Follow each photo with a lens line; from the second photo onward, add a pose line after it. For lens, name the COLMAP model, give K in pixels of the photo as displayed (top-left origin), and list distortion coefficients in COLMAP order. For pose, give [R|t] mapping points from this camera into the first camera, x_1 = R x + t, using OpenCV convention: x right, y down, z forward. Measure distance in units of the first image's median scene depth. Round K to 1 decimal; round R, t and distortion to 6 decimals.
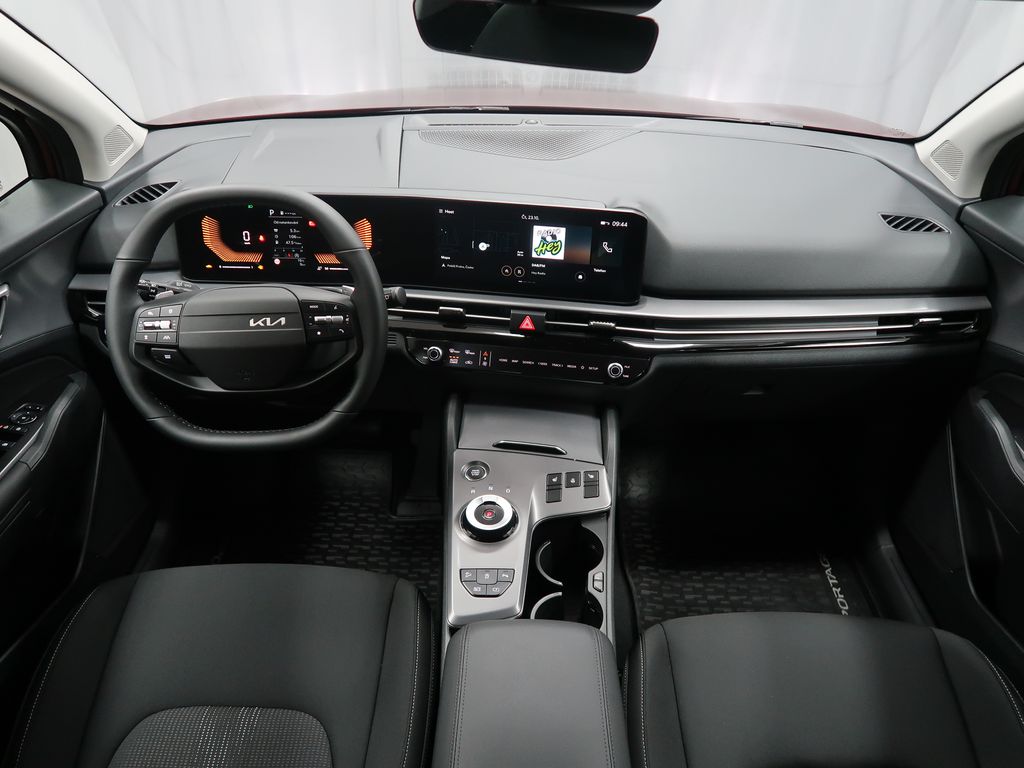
lens RADIAL K [[800.2, 0, 512.0], [0, 800.2, 384.0], [0, 0, 1]] dist [-0.005861, -0.002059]
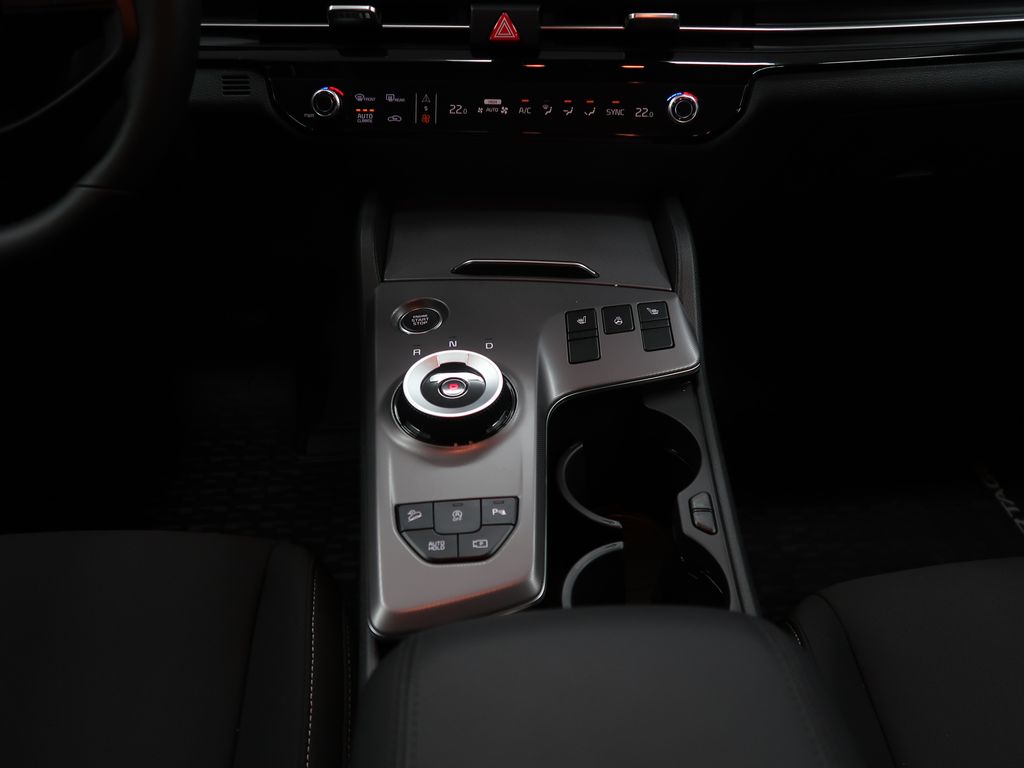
lens RADIAL K [[849.8, 0, 512.0], [0, 849.8, 384.0], [0, 0, 1]] dist [0.003154, -0.000042]
pose [[0.996798, -0.062057, 0.050415, -0.017020], [0.060188, 0.997472, 0.037784, 0.126940], [-0.052632, -0.034629, 0.998013, 0.446495]]
